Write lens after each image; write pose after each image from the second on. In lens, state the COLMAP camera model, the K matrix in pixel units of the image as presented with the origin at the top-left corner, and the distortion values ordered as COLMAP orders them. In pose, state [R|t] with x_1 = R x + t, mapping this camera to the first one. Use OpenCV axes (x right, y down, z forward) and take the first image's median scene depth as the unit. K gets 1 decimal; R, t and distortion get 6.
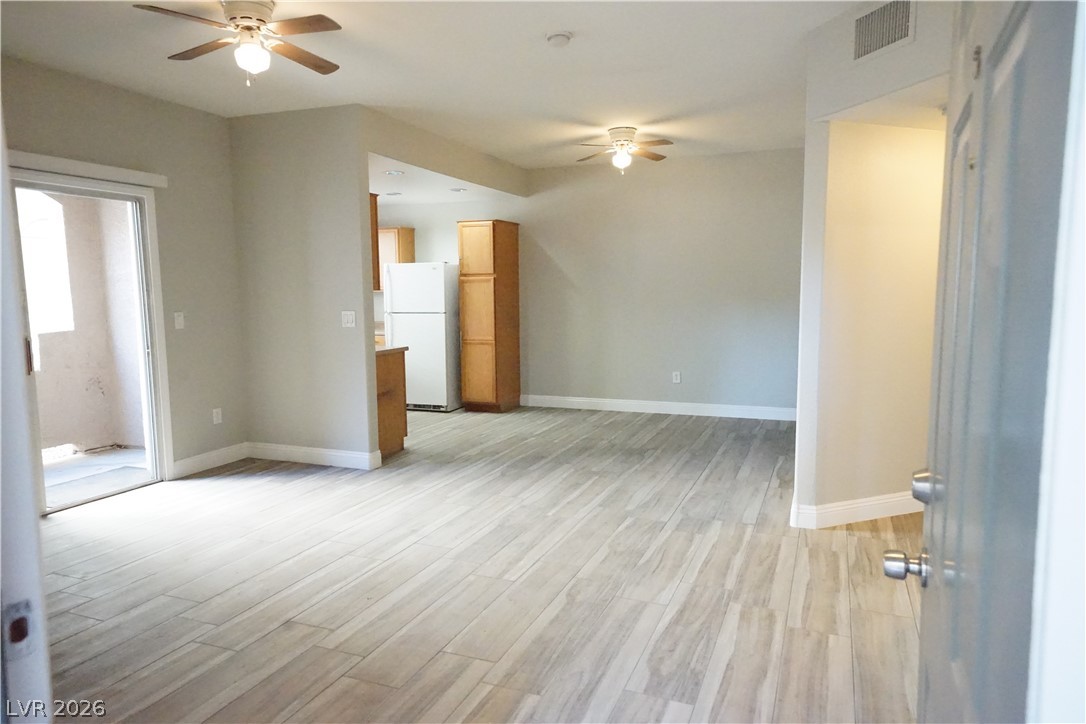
lens RADIAL K [[707.0, 0, 546.2], [0, 707.0, 365.3], [0, 0, 1]] dist [0.022090, -0.000226]
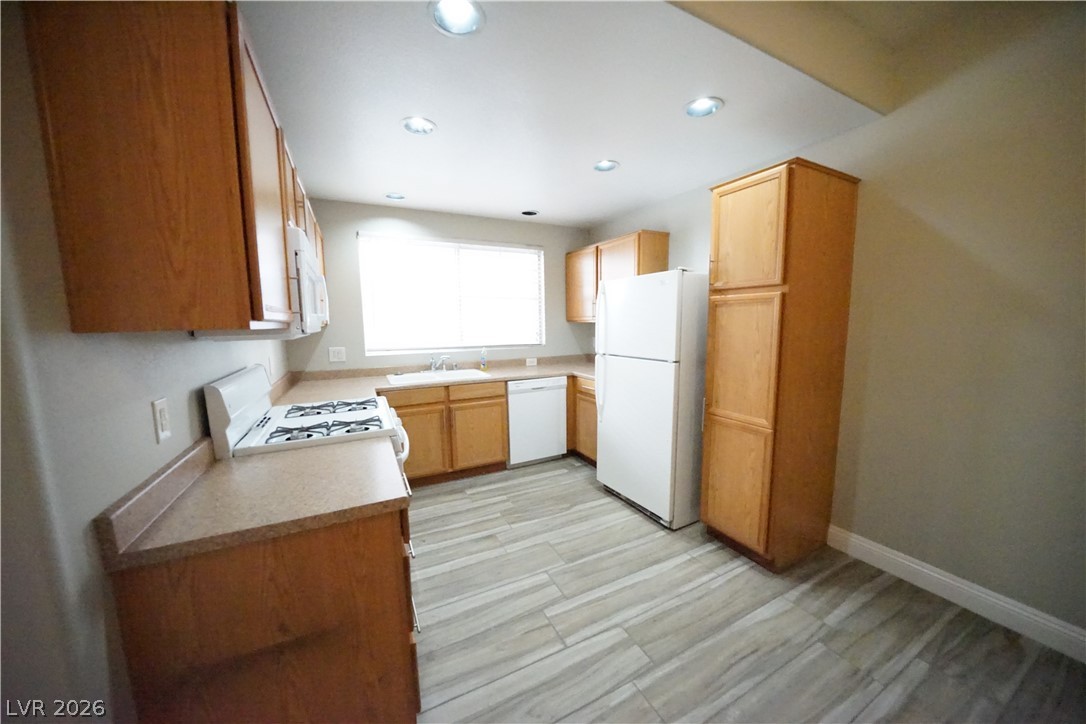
lens RADIAL K [[373.7, 0, 543.9], [0, 373.7, 366.4], [0, 0, 1]] dist [-0.023240, 0.000235]
pose [[0.753075, 0.077756, -0.653324, -0.048456], [-0.062537, 0.996956, 0.046569, -0.125458], [0.654956, 0.005787, 0.755645, 1.149593]]
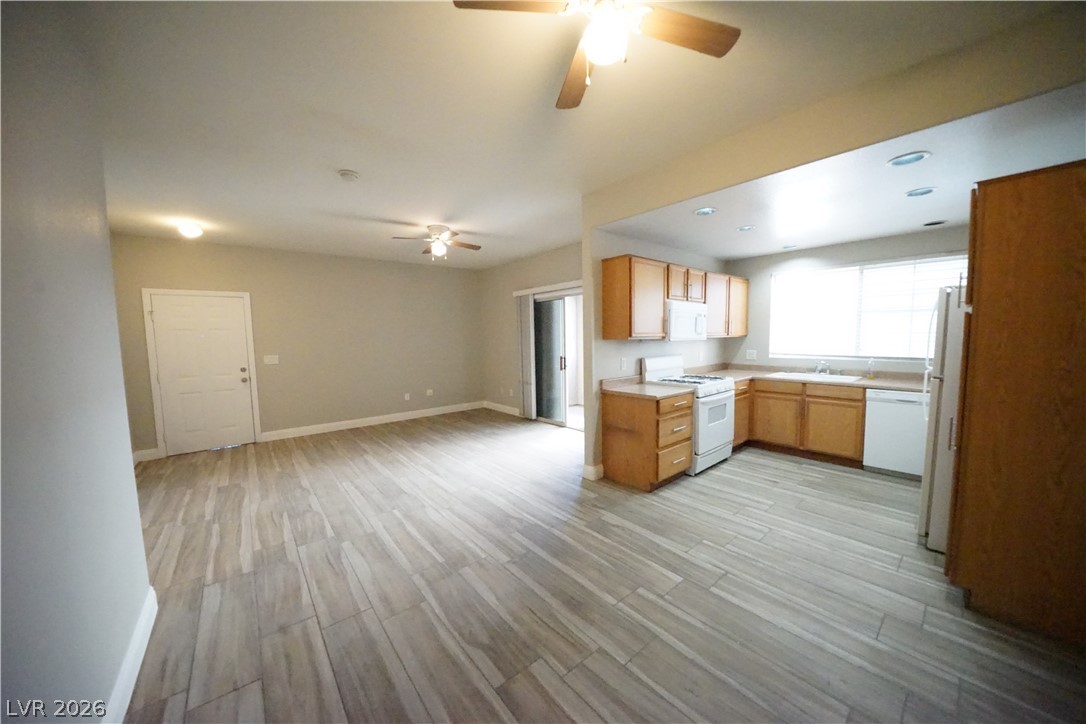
lens RADIAL K [[373.7, 0, 543.9], [0, 373.7, 366.4], [0, 0, 1]] dist [-0.023240, 0.000235]
pose [[-0.474945, 0.088647, -0.875539, 0.417606], [-0.073198, 0.987486, 0.139689, -0.162668], [0.876966, 0.130433, -0.462512, 1.385170]]
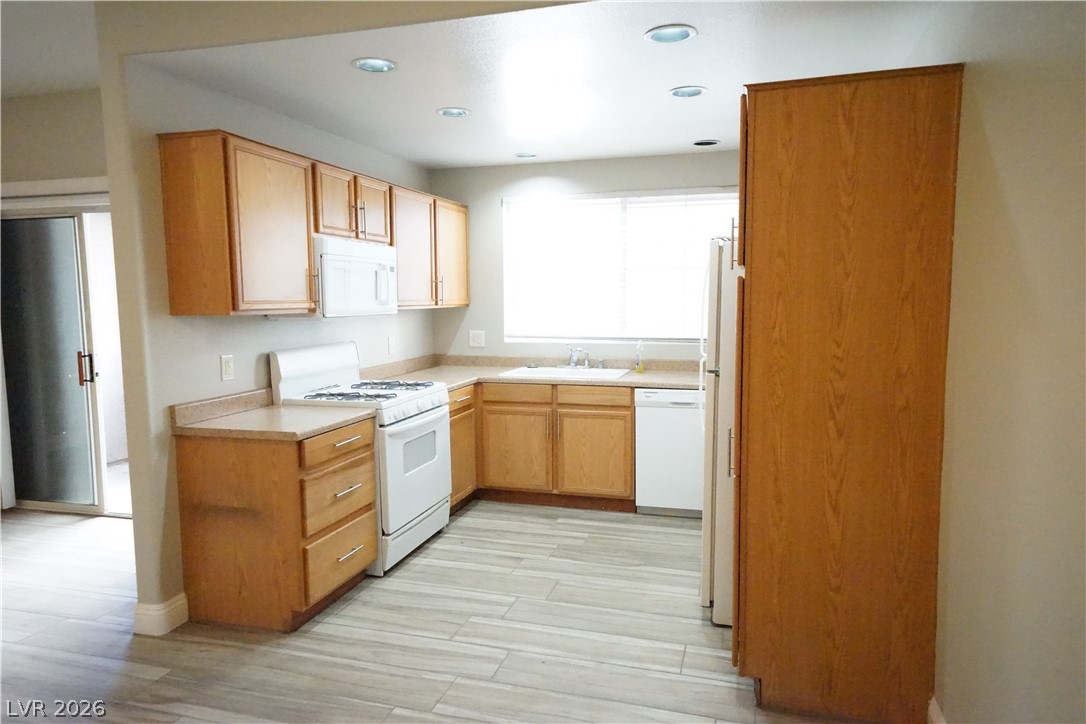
lens RADIAL K [[707.0, 0, 546.2], [0, 707.0, 365.3], [0, 0, 1]] dist [0.022090, -0.000226]
pose [[0.092488, 0.106275, -0.990026, 0.367791], [-0.099470, 0.990300, 0.097012, -0.170955], [0.990733, 0.089506, 0.102162, 1.407079]]
